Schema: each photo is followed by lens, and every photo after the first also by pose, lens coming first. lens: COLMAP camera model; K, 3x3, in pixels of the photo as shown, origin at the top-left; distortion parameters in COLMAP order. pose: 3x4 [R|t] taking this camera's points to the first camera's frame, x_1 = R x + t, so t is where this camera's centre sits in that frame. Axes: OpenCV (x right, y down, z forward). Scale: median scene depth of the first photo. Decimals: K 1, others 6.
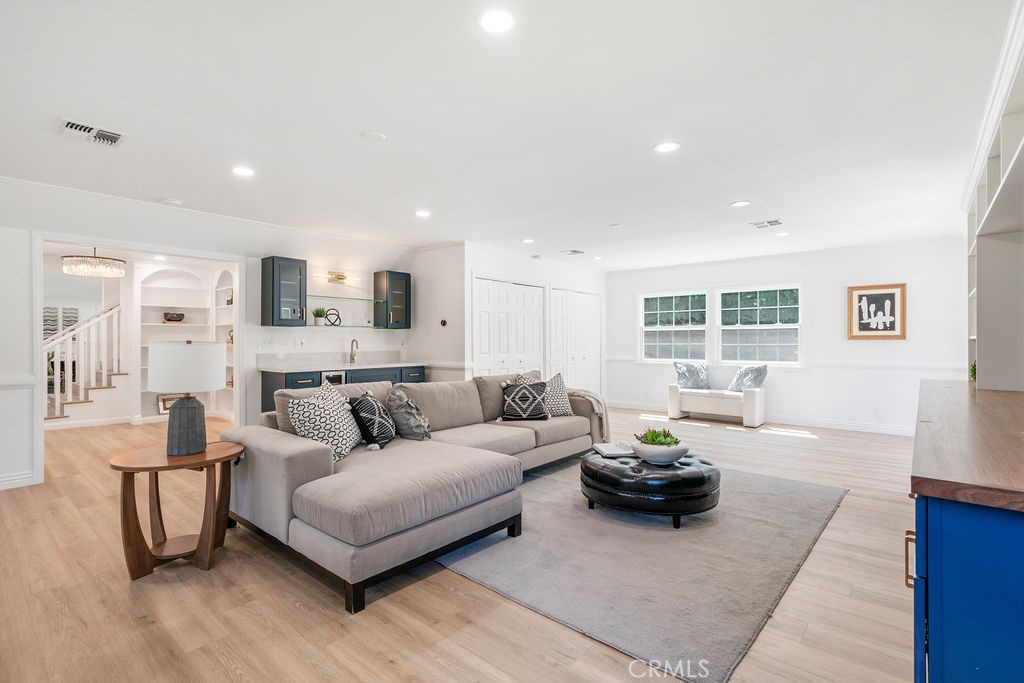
lens RADIAL K [[476.2, 0, 512.0], [0, 476.2, 341.5], [0, 0, 1]] dist [-0.003658, -0.000306]
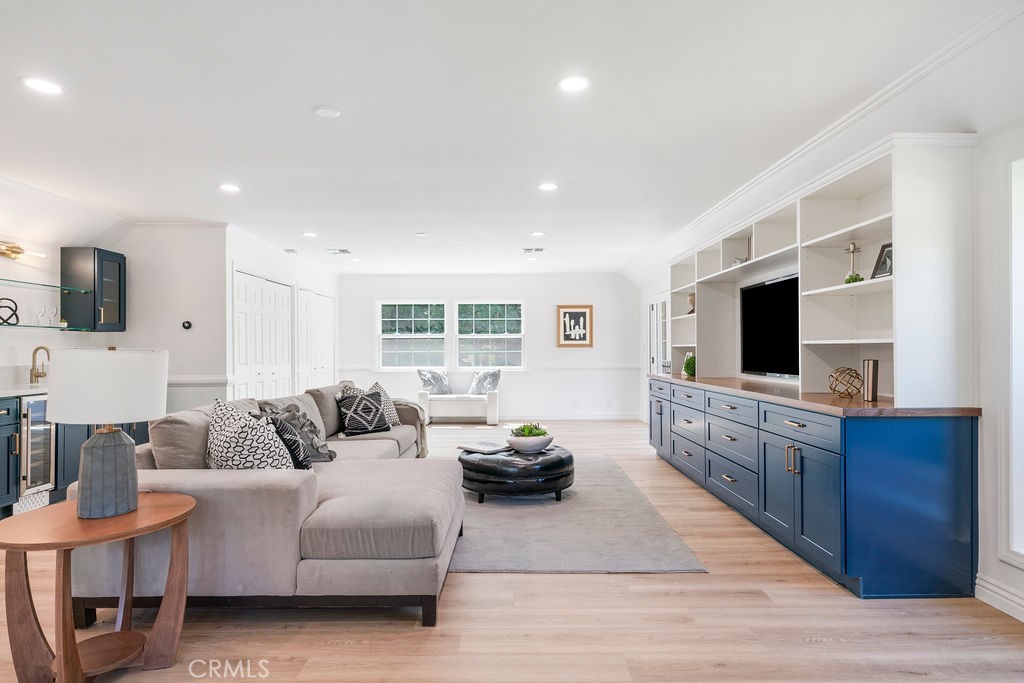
lens RADIAL K [[526.4, 0, 512.0], [0, 526.4, 341.5], [0, 0, 1]] dist [0.000354, 0.000451]
pose [[0.762129, 0.007552, 0.647381, -0.292658], [0.003334, 0.999873, -0.015588, 0.002028], [-0.647416, 0.014039, 0.762007, 0.020891]]
